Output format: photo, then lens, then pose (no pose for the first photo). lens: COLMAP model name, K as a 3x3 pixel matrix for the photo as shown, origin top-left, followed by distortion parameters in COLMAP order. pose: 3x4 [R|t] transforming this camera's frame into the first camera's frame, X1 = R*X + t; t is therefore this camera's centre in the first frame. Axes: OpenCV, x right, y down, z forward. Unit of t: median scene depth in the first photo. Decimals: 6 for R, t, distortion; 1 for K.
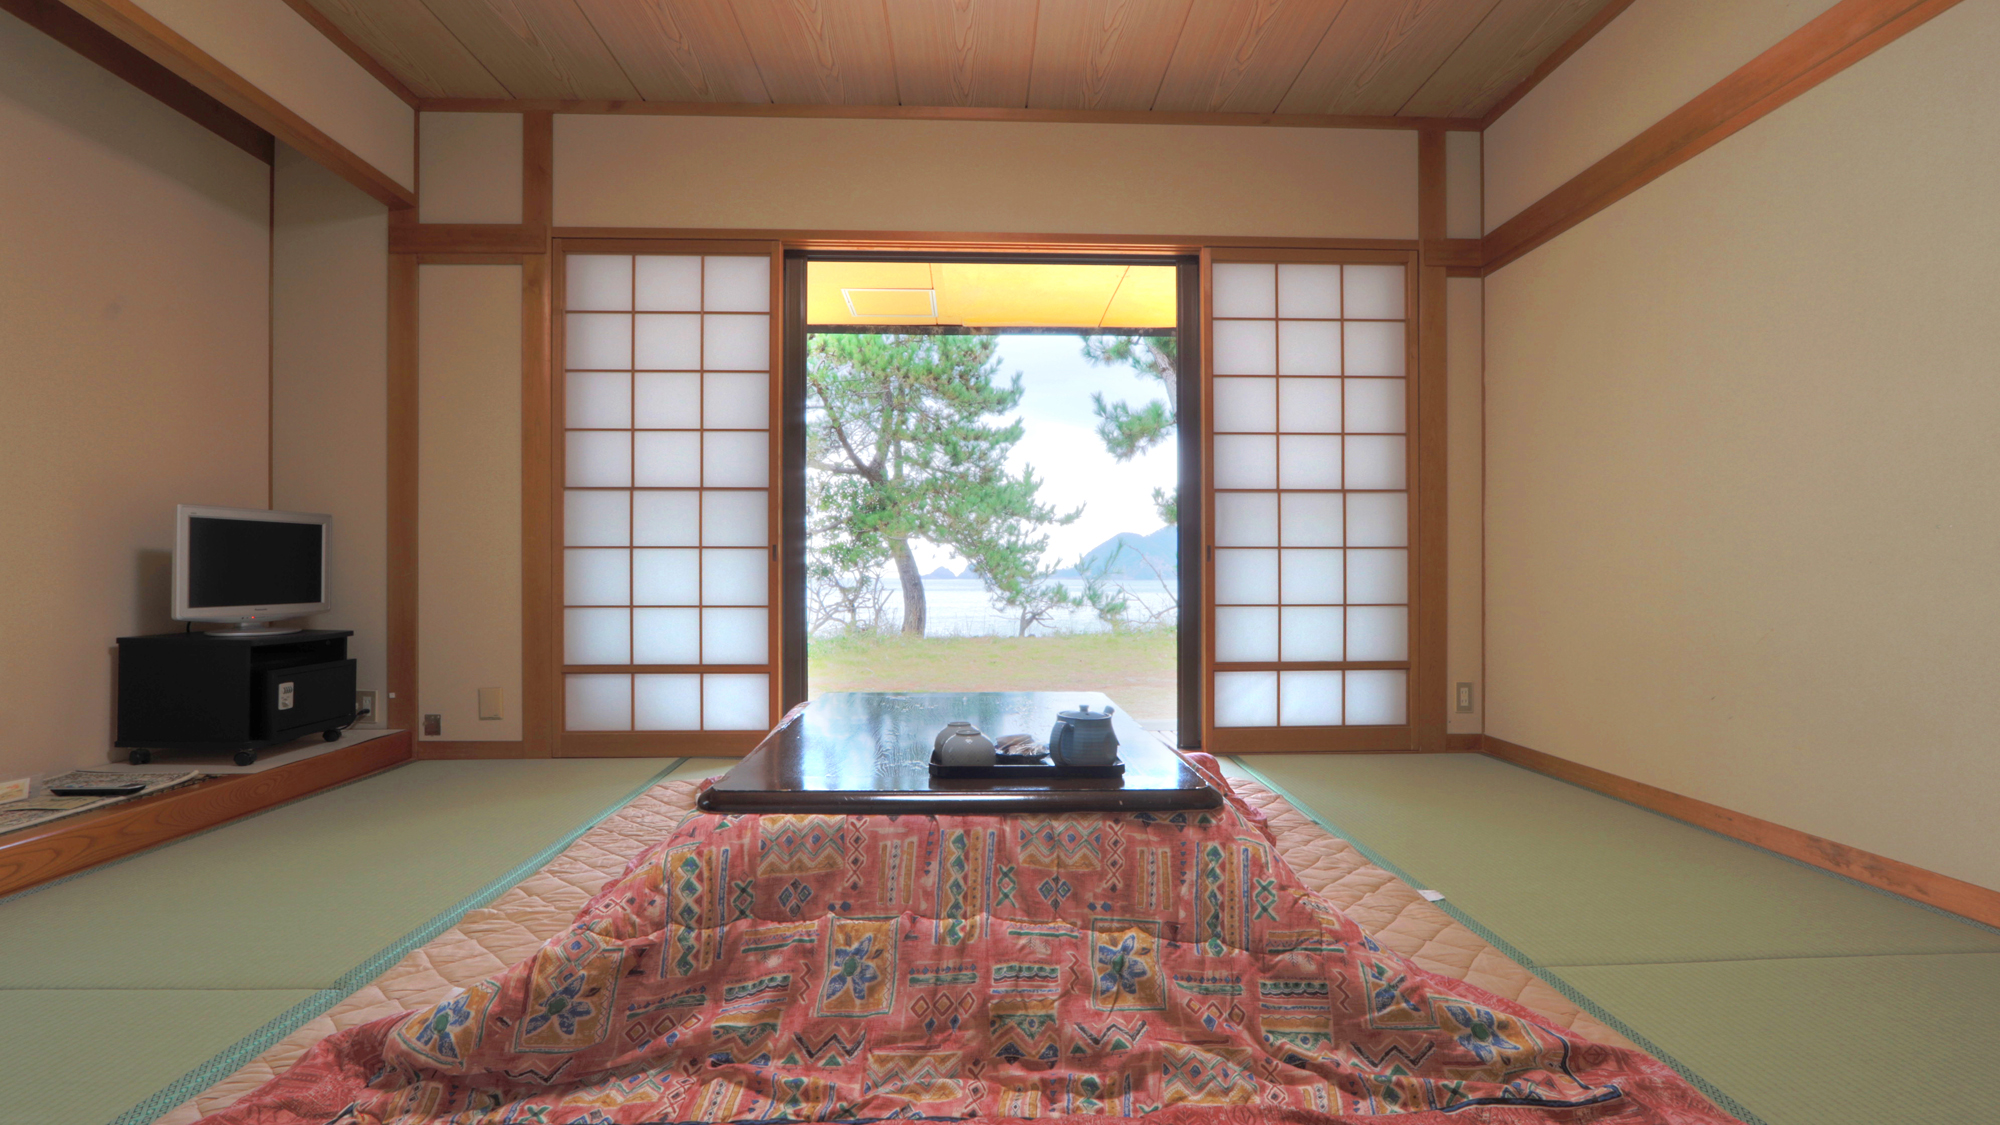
lens RADIAL K [[923.3, 0, 1001.7], [0, 923.3, 566.7], [0, 0, 1]] dist [-0.013180, 0.001443]
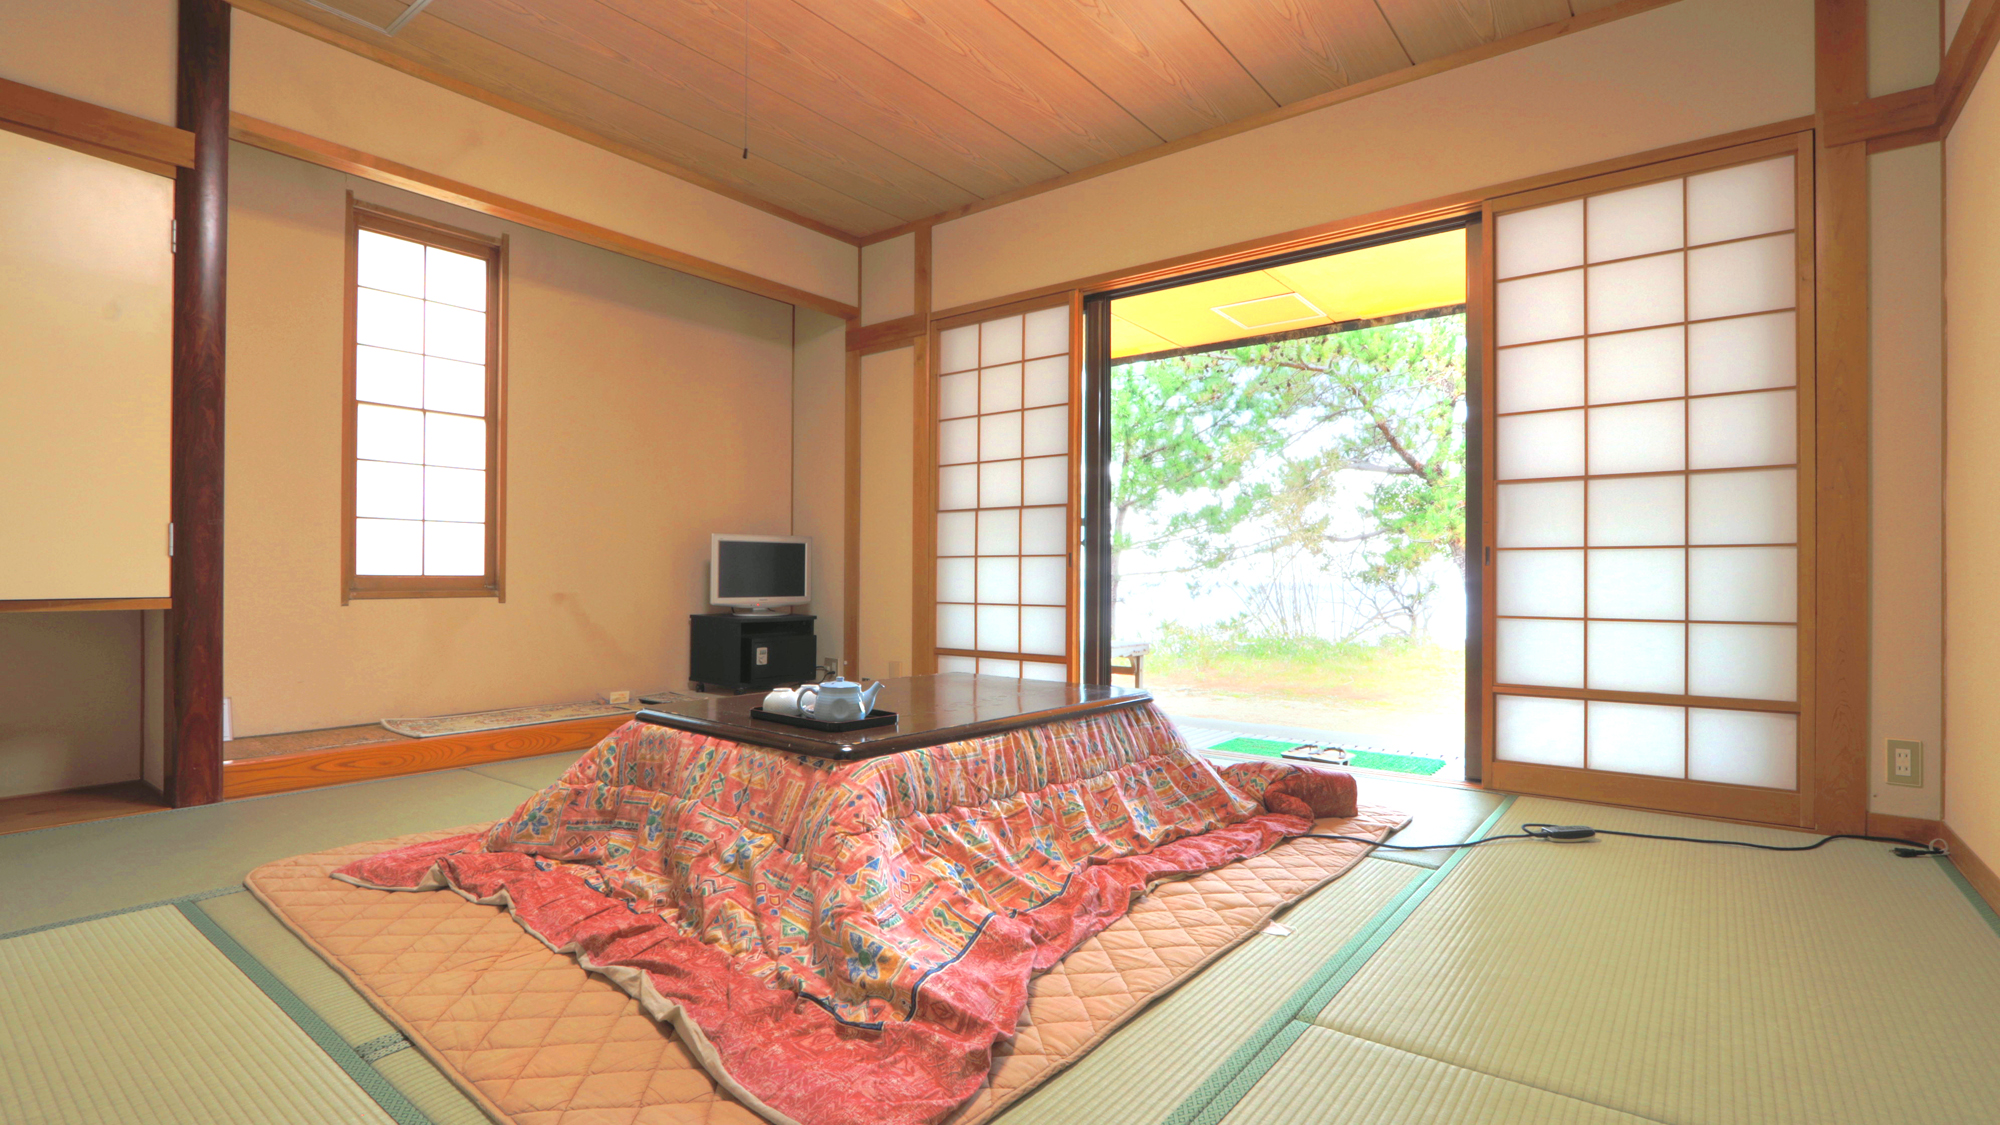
lens RADIAL K [[923.3, 0, 1007.7], [0, 923.3, 565.6], [0, 0, 1]] dist [-0.013180, 0.001443]
pose [[0.771832, -0.005304, -0.635804, 0.424488], [-0.000344, 0.999962, -0.008760, 0.002110], [0.635826, 0.006980, 0.771801, 0.056277]]
